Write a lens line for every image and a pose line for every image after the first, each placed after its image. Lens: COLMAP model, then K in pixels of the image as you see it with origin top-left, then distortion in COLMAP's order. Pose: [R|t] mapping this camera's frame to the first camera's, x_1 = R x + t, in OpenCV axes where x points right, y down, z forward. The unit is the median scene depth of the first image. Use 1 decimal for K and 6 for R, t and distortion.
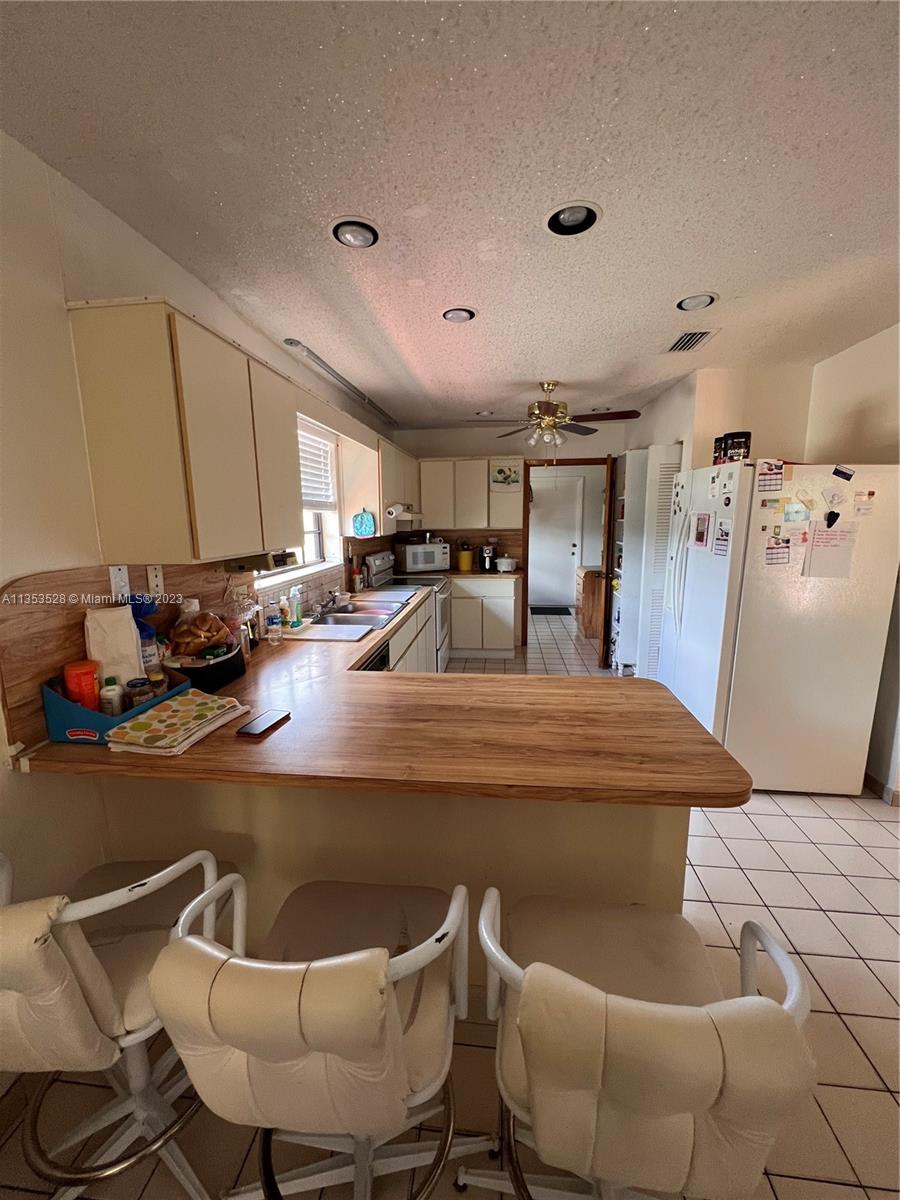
lens RADIAL K [[478.8, 0, 446.3], [0, 478.8, 600.7], [0, 0, 1]] dist [0.002038, 0.000202]
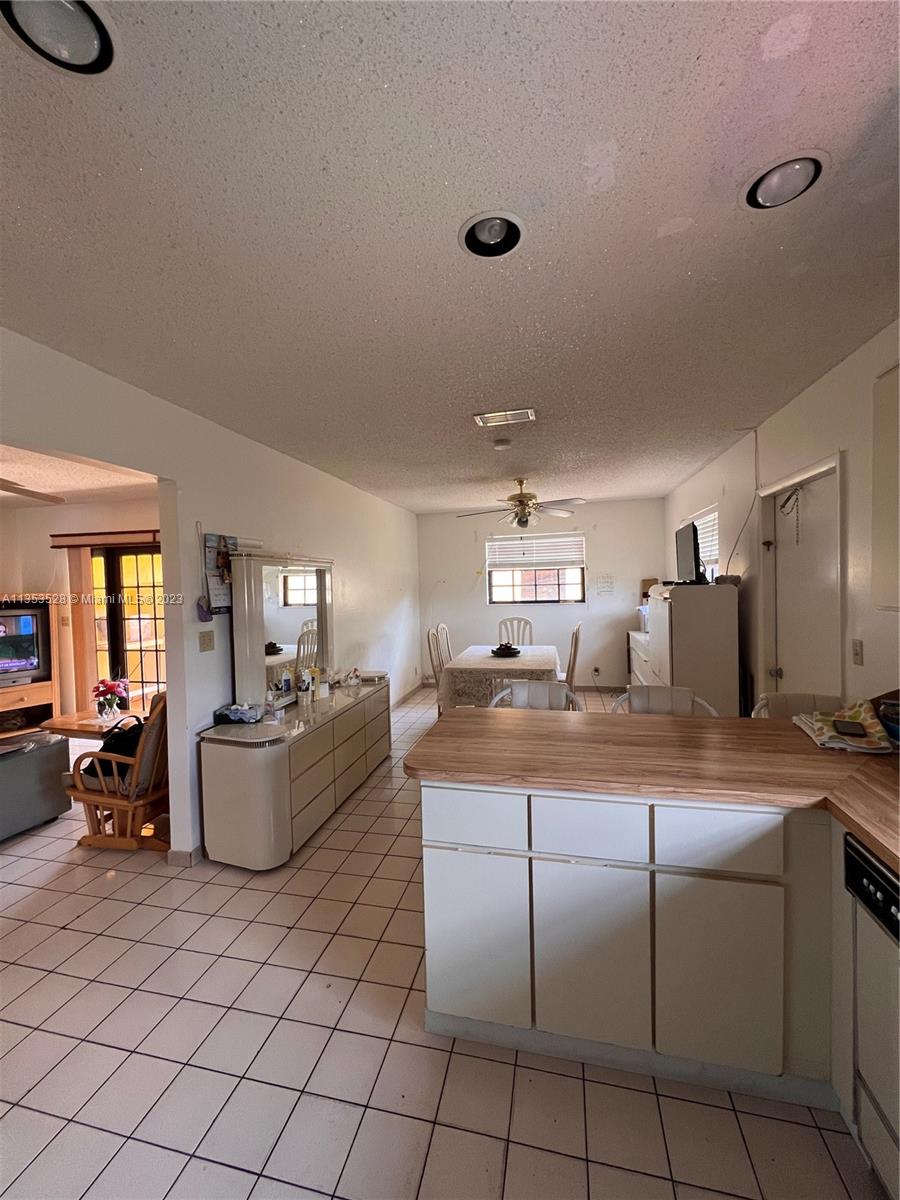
lens RADIAL K [[478.8, 0, 451.0], [0, 478.8, 597.4], [0, 0, 1]] dist [0.002038, 0.000202]
pose [[-0.993282, 0.035200, 0.110240, 0.116605], [0.057180, 0.977490, 0.203087, -0.150801], [-0.100609, 0.208026, -0.972935, 0.867074]]
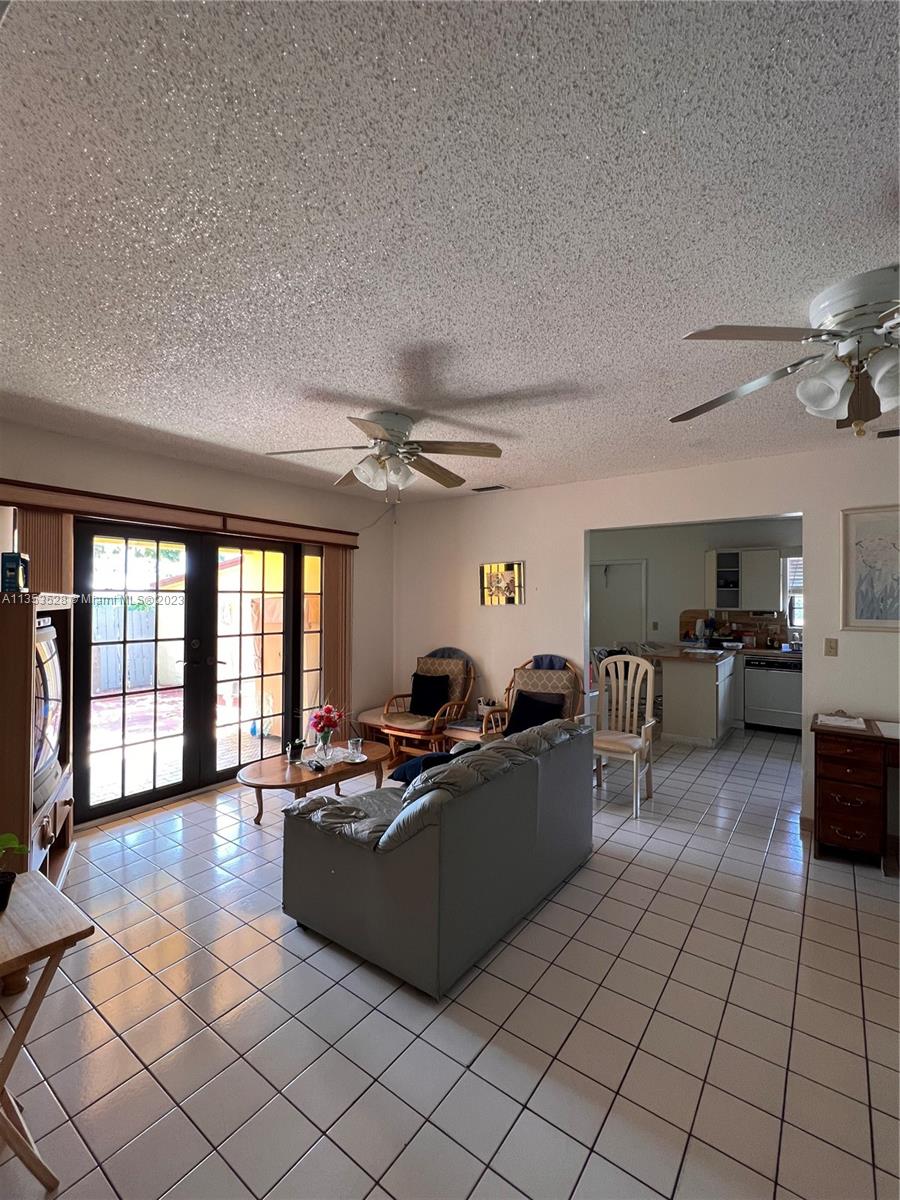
lens RADIAL K [[521.4, 0, 447.1], [0, 521.4, 595.4], [0, 0, 1]] dist [0.000934, -0.000227]
pose [[-0.497469, 0.003424, -0.867475, 1.813903], [-0.150935, 0.984398, 0.090442, -0.109108], [0.854250, 0.175925, -0.489190, 0.525100]]
